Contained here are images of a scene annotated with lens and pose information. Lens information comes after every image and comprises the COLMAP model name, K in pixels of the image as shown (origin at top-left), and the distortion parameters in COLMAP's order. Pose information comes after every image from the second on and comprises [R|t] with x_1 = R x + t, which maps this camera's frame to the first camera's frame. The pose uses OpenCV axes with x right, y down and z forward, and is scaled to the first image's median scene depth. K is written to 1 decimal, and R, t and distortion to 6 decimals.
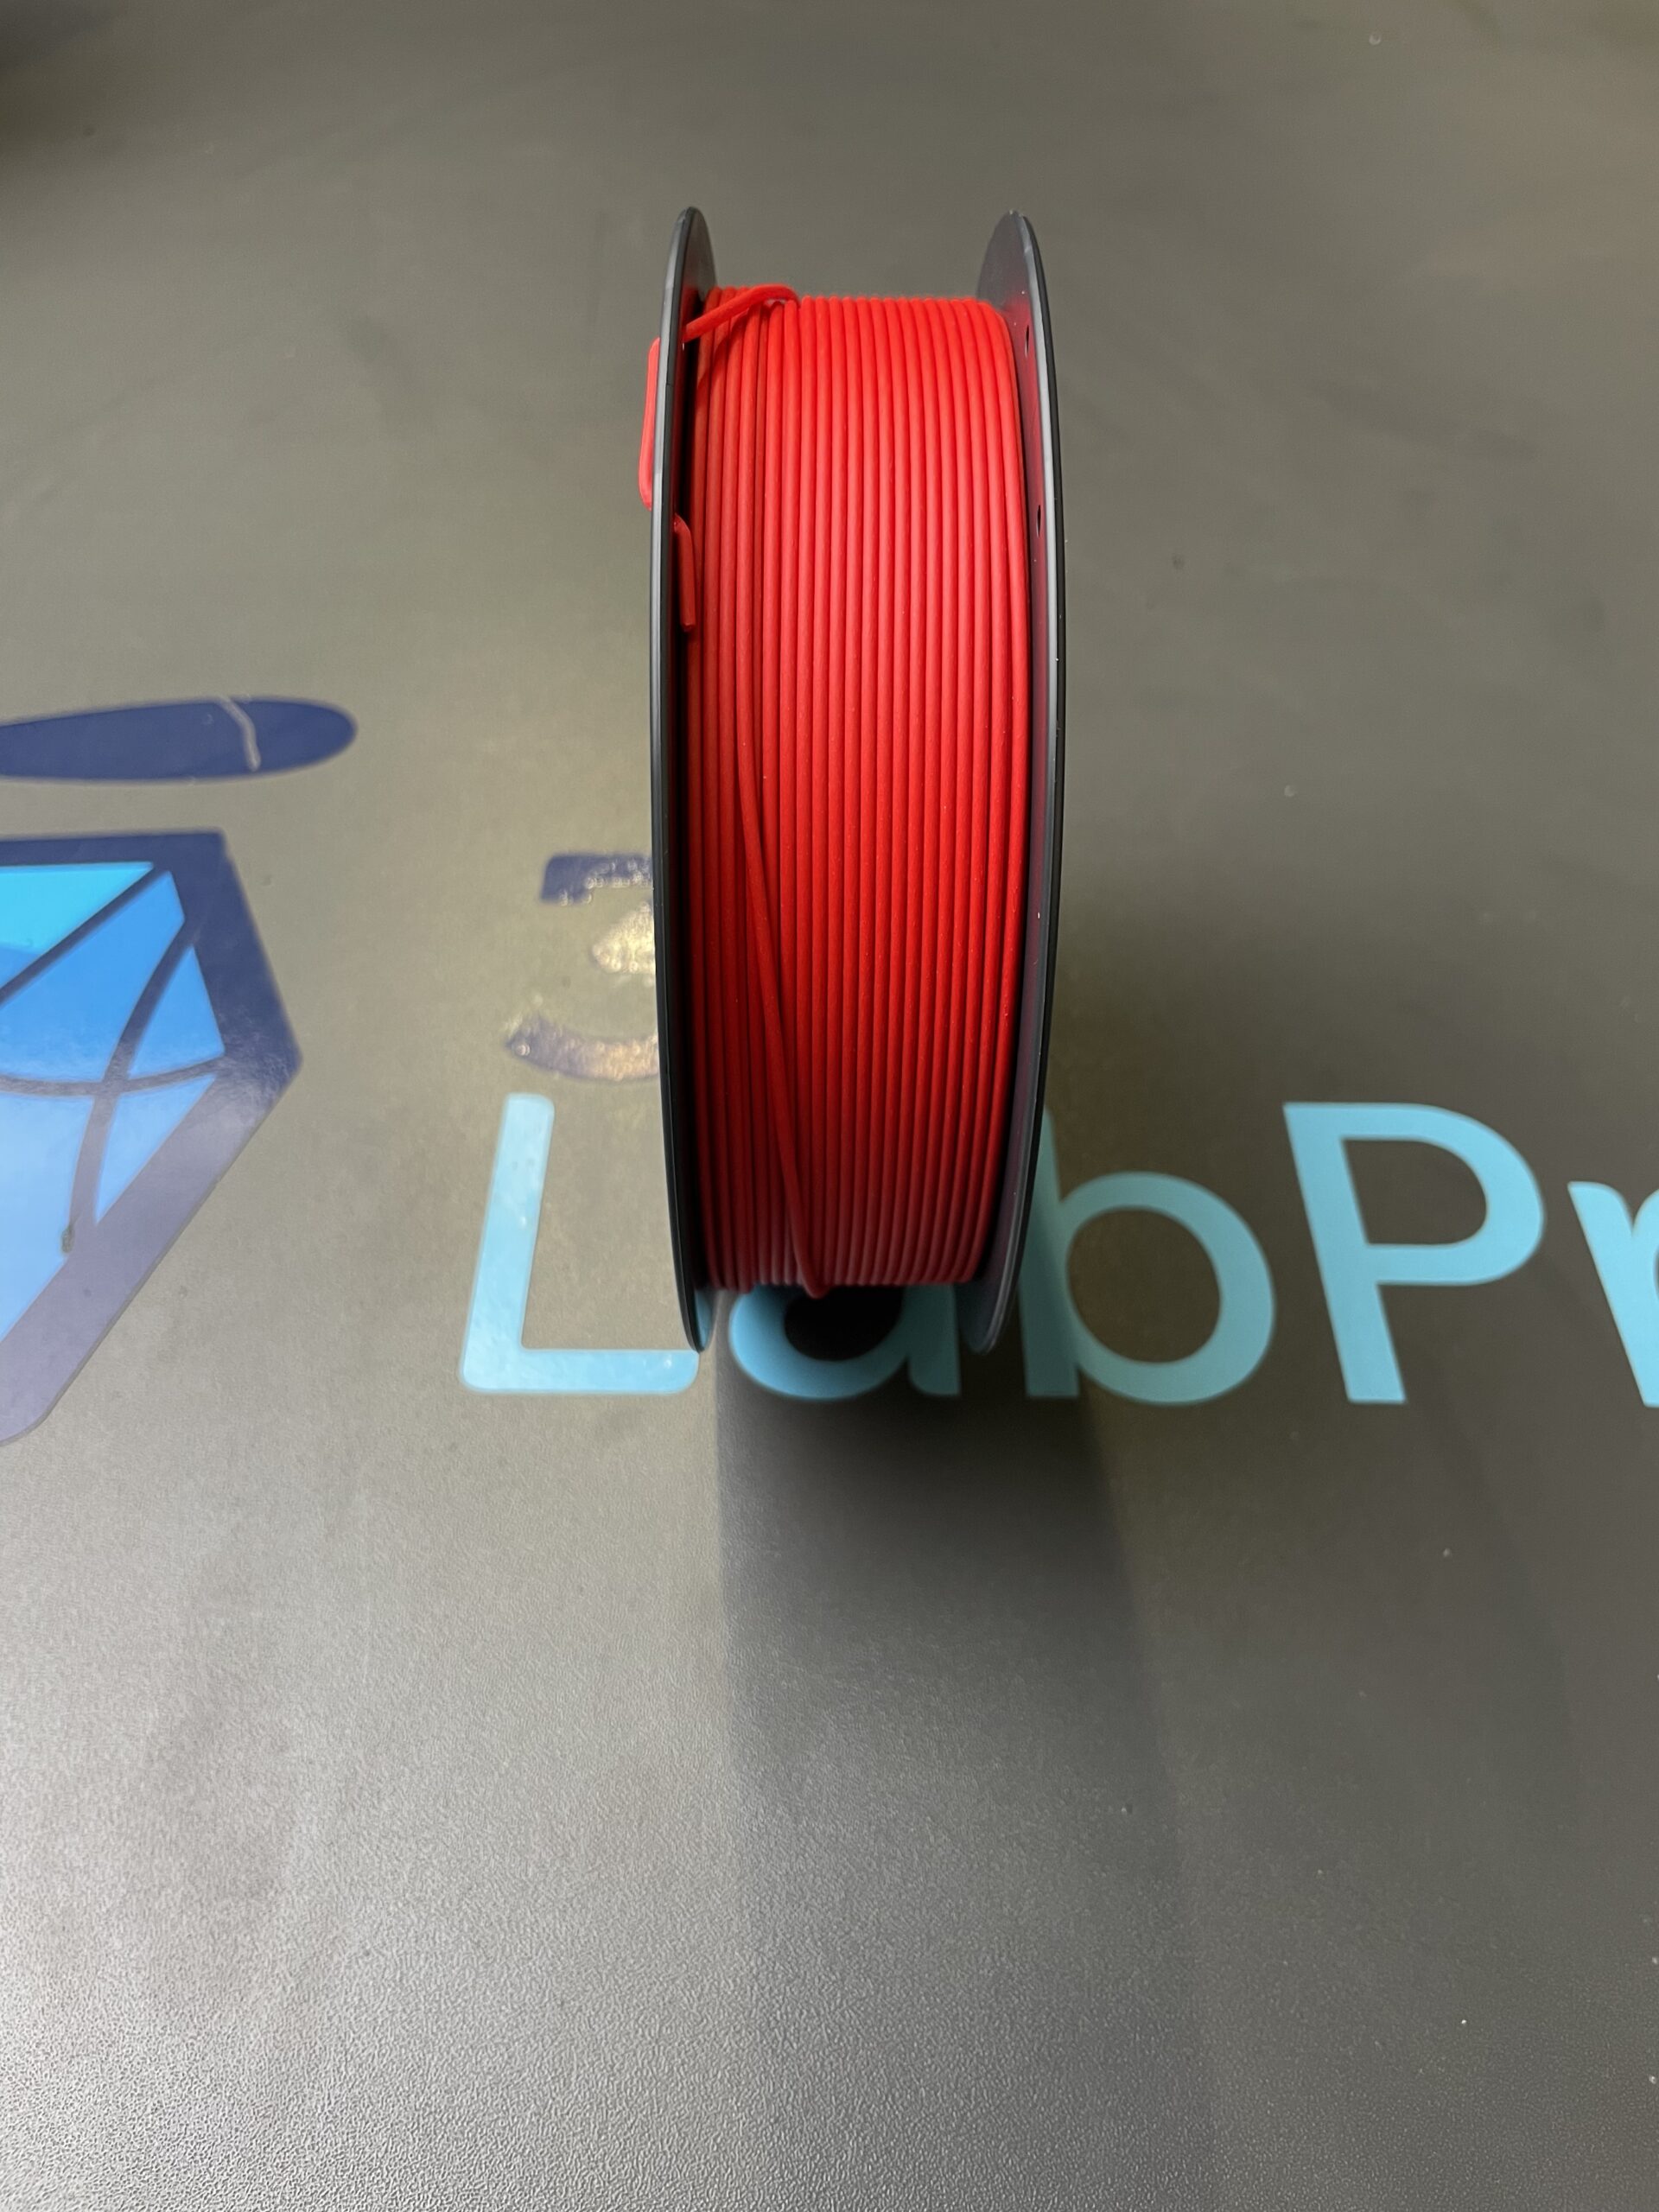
lens RADIAL K [[1667.9, 0, 824.8], [0, 1667.9, 1110.6], [0, 0, 1]] dist [-0.013732, -0.060406]
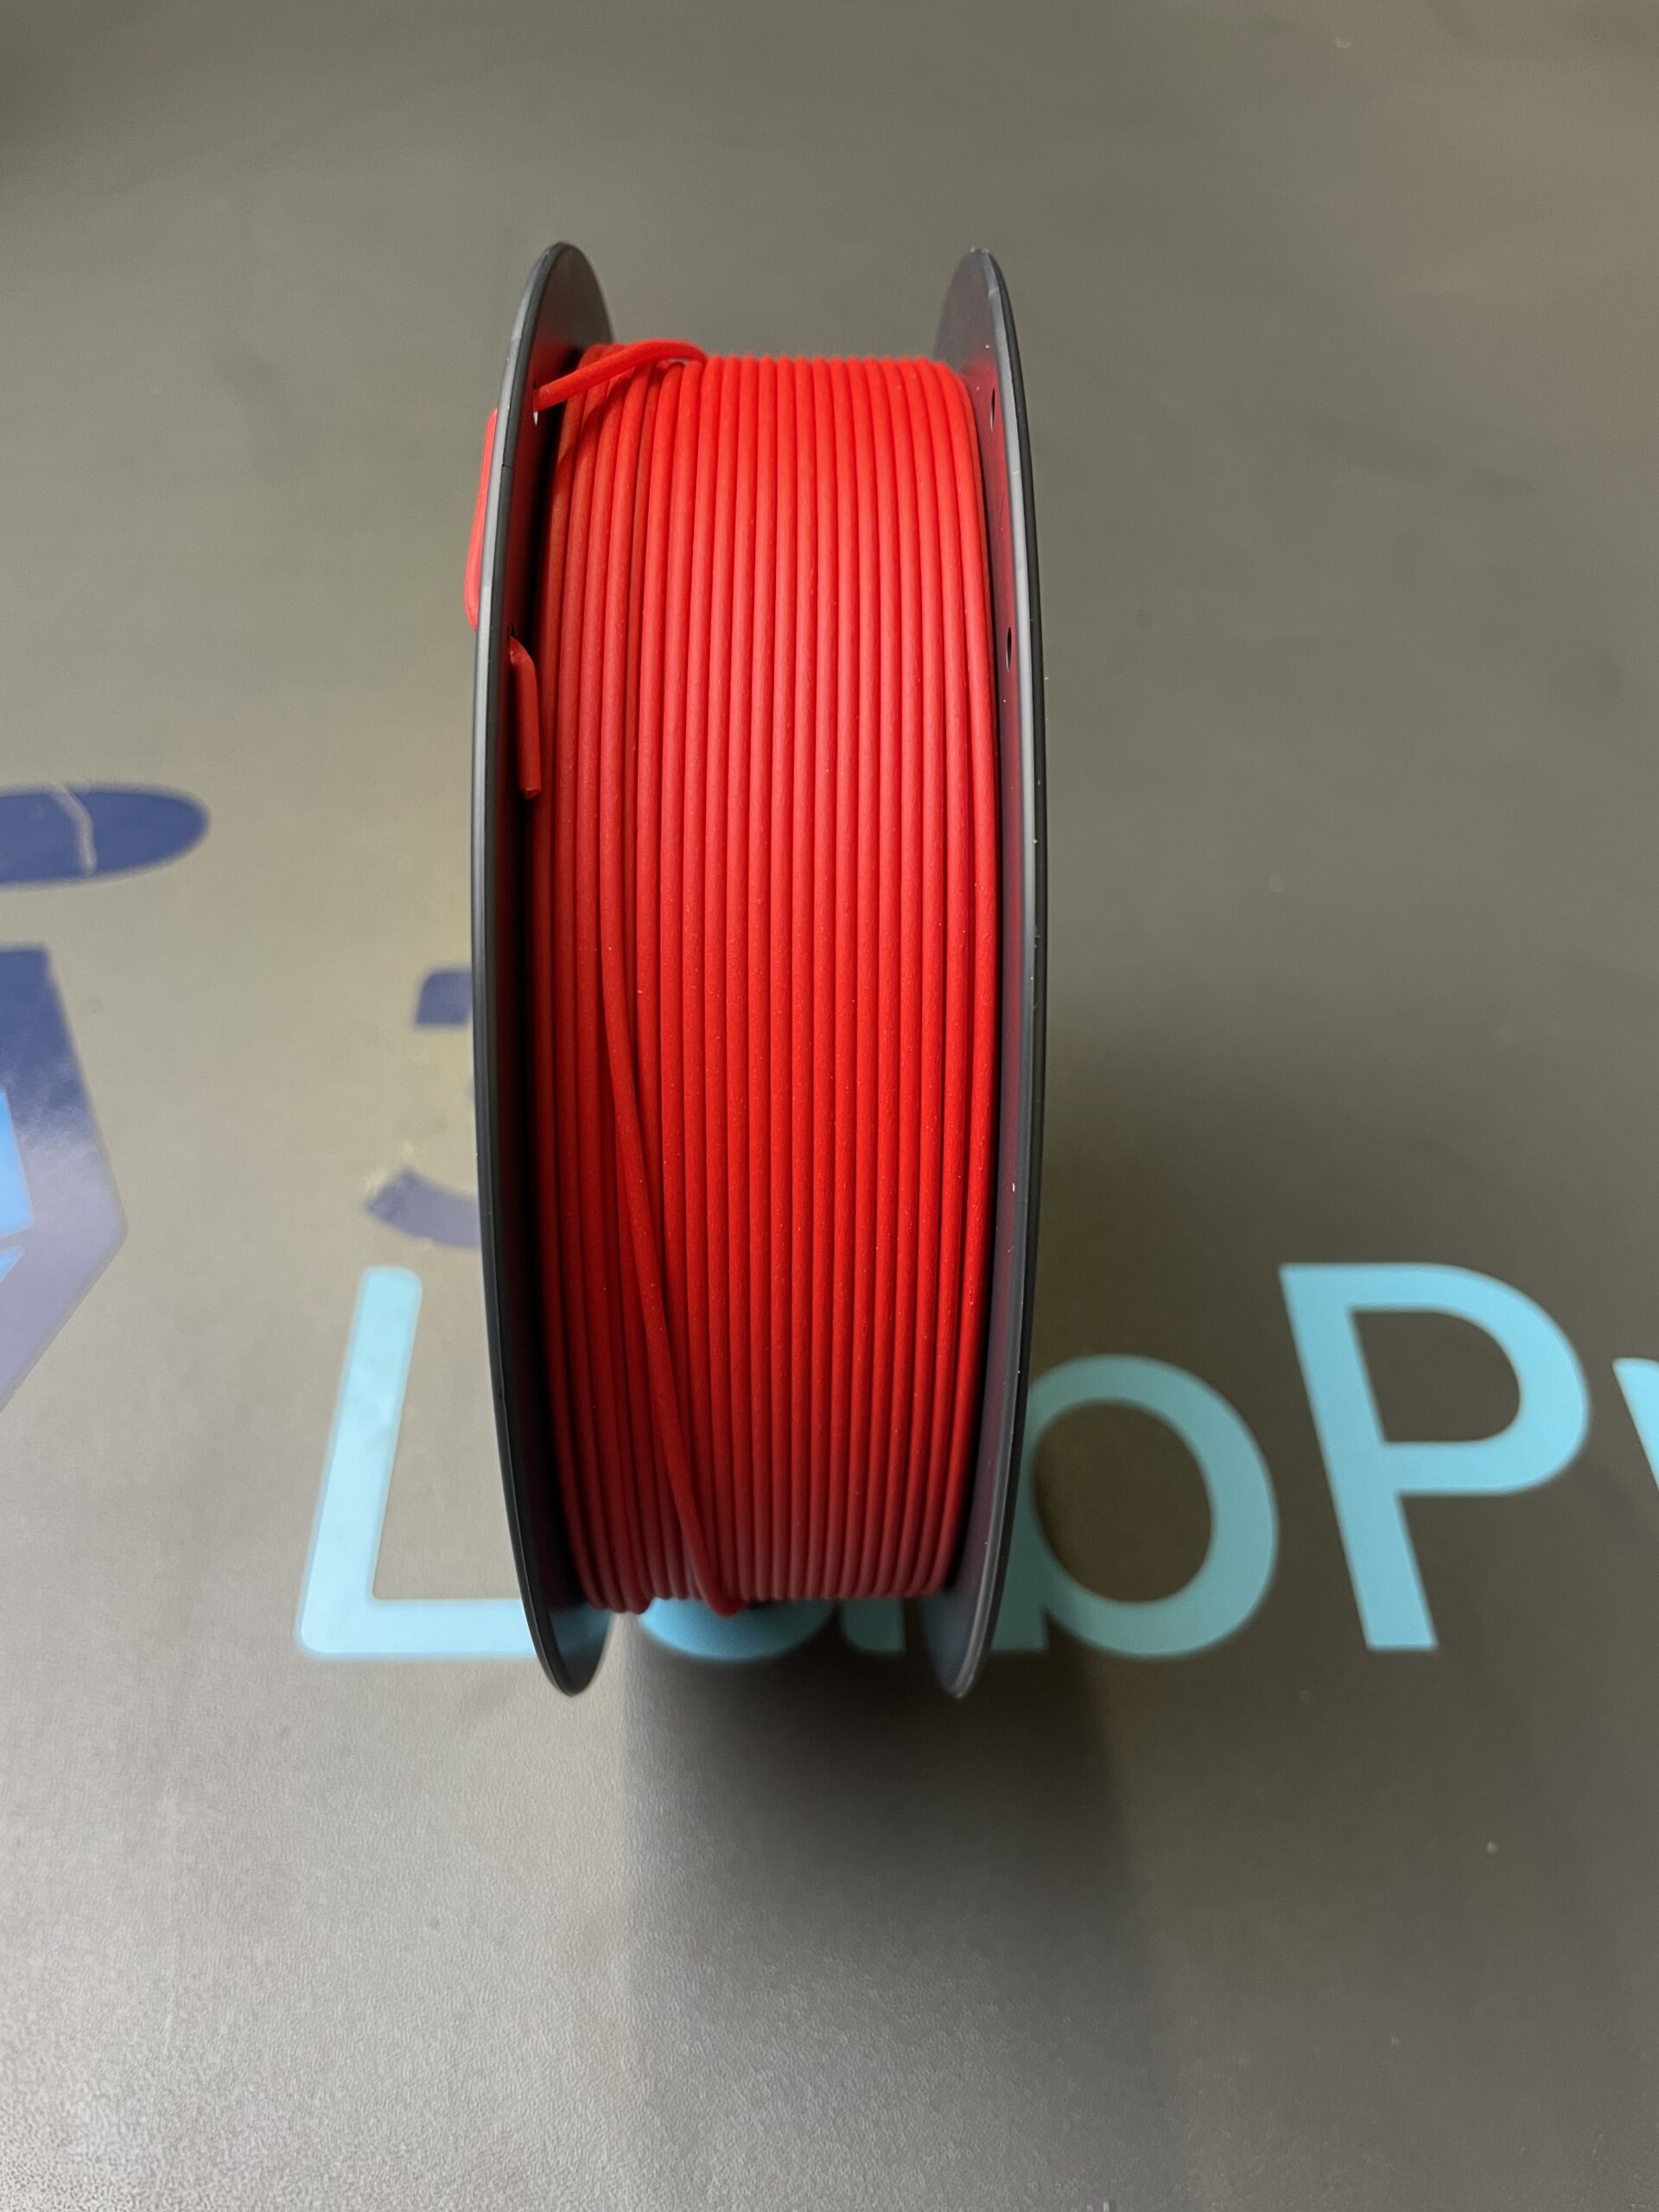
lens RADIAL K [[1667.9, 0, 750.8], [0, 1667.9, 1084.8], [0, 0, 1]] dist [-0.013732, -0.060406]
pose [[0.999978, -0.001320, -0.006487, 0.012762], [0.001191, 0.999802, -0.019856, -0.105613], [0.006512, 0.019848, 0.999782, 0.187547]]
